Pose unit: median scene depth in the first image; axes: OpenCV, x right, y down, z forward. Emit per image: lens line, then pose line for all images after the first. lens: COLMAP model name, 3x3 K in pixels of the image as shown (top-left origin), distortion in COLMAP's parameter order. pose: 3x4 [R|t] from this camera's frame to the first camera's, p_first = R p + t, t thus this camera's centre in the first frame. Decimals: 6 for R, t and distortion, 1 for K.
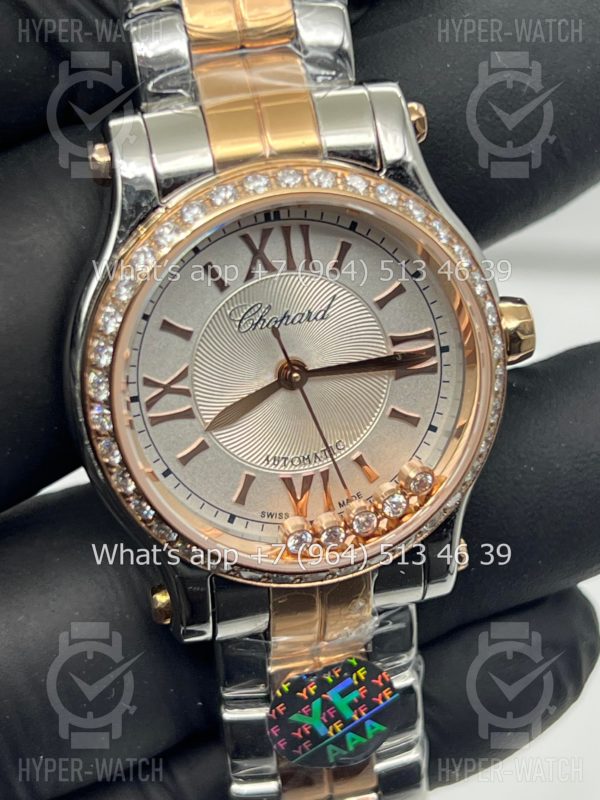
lens RADIAL K [[1926.6, 0, 300.0], [0, 1926.6, 400.0], [0, 0, 1]] dist [0.236096, -0.276290]
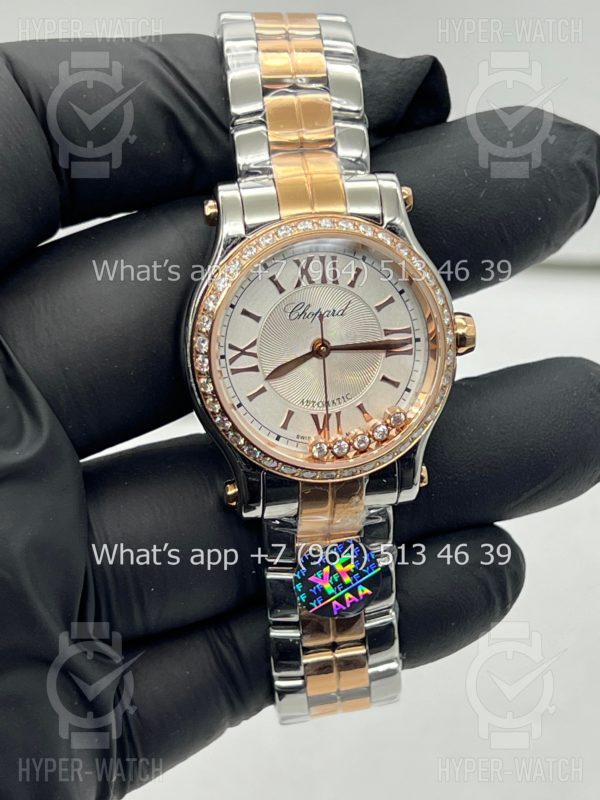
lens RADIAL K [[1813.9, 0, 300.0], [0, 1813.9, 400.0], [0, 0, 1]] dist [0.087529, 0.136499]
pose [[0.998162, 0.054613, -0.026249, 0.020438], [-0.056834, 0.994043, -0.092992, 0.170918], [0.021014, 0.094313, 0.995321, -0.499580]]
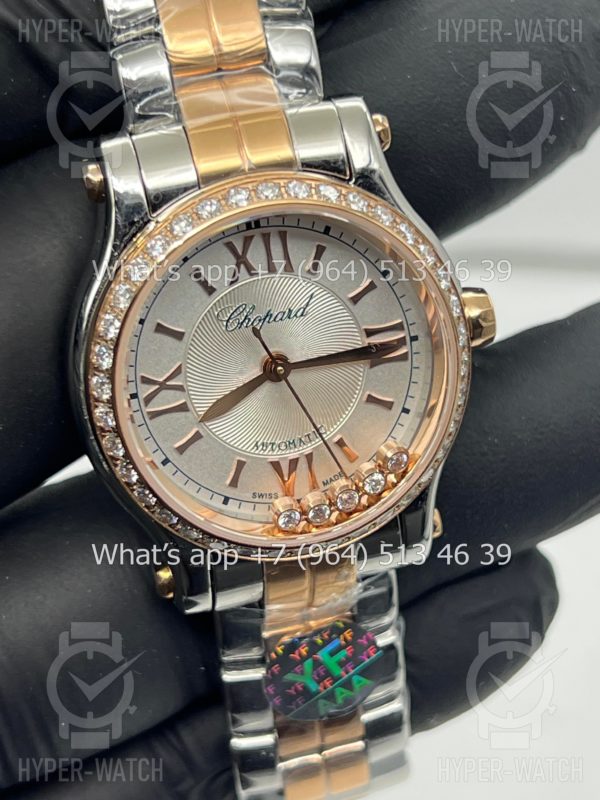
lens RADIAL K [[1926.6, 0, 300.0], [0, 1926.6, 400.0], [0, 0, 1]] dist [0.236096, -0.276290]
pose [[0.999062, -0.038306, 0.020213, -0.013484], [0.037666, 0.998804, 0.031170, -0.028483], [-0.021383, -0.030379, 0.999310, -0.096211]]
